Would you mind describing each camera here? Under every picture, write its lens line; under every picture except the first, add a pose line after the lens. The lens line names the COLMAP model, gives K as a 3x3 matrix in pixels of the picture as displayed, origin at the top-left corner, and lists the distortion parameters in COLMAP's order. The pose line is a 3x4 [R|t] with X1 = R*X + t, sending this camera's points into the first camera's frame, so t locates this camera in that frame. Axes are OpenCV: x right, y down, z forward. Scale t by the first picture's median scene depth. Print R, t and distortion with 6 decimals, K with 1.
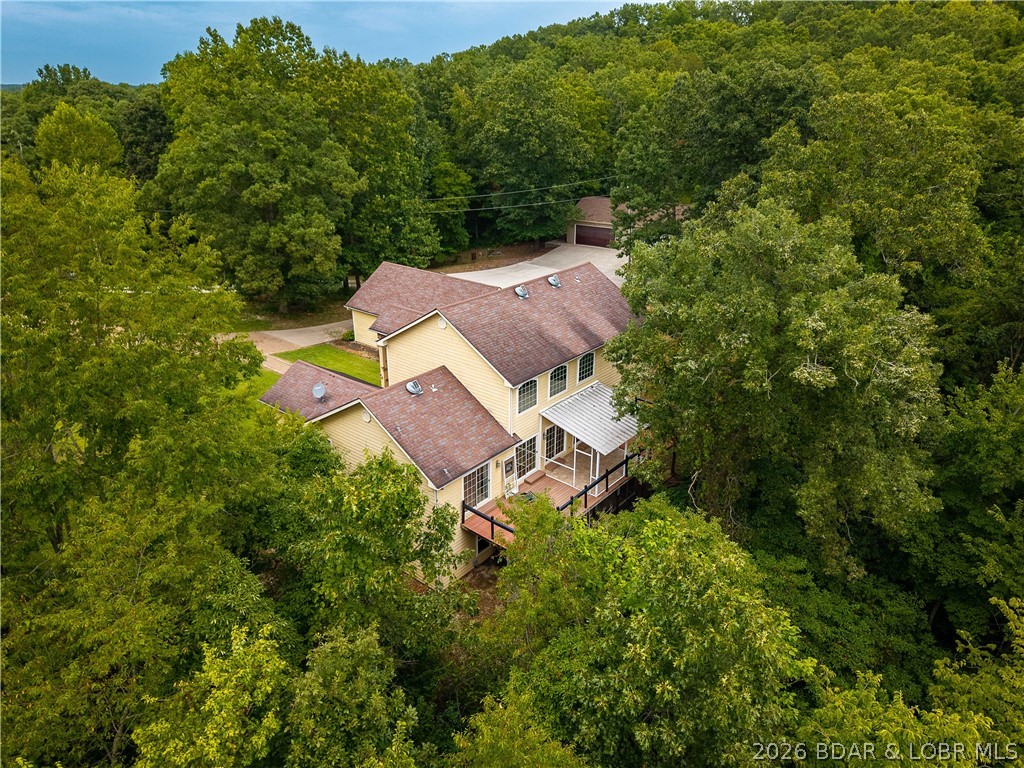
lens RADIAL K [[707.6, 0, 530.0], [0, 707.6, 385.8], [0, 0, 1]] dist [0.008671, -0.026315]
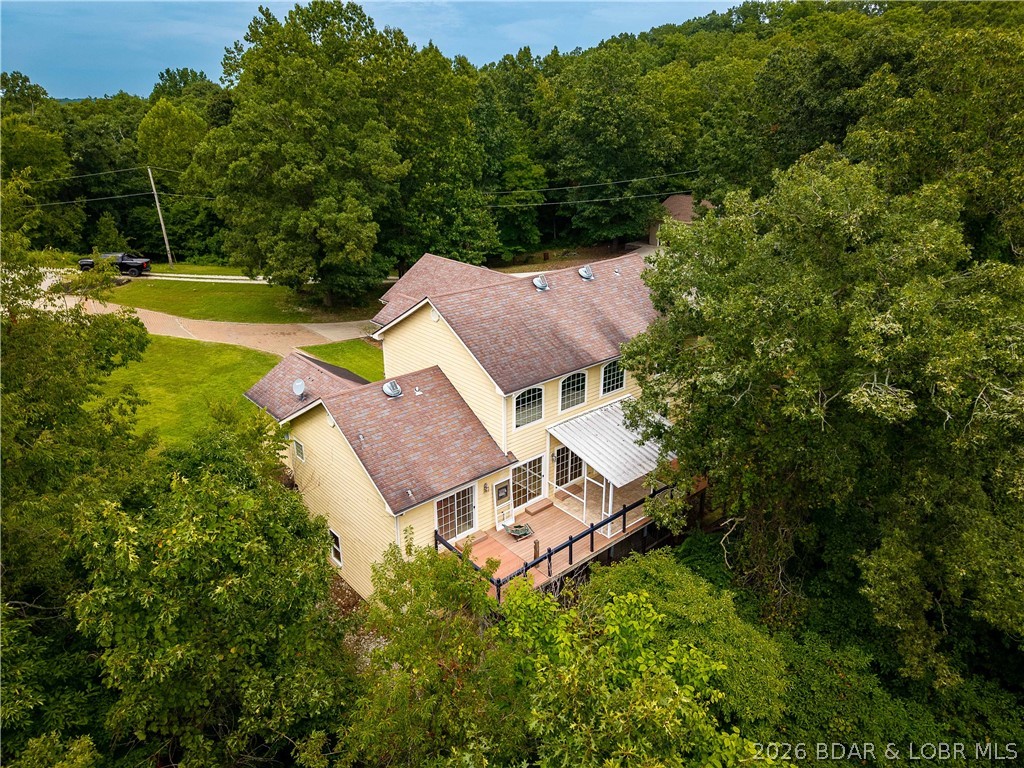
lens RADIAL K [[715.5, 0, 512.0], [0, 715.5, 384.0], [0, 0, 1]] dist [0.002019, -0.007026]
pose [[0.985029, 0.054496, -0.163550, 0.099395], [-0.057257, 0.998285, -0.012216, -0.001387], [0.162604, 0.021398, 0.986459, 0.159470]]
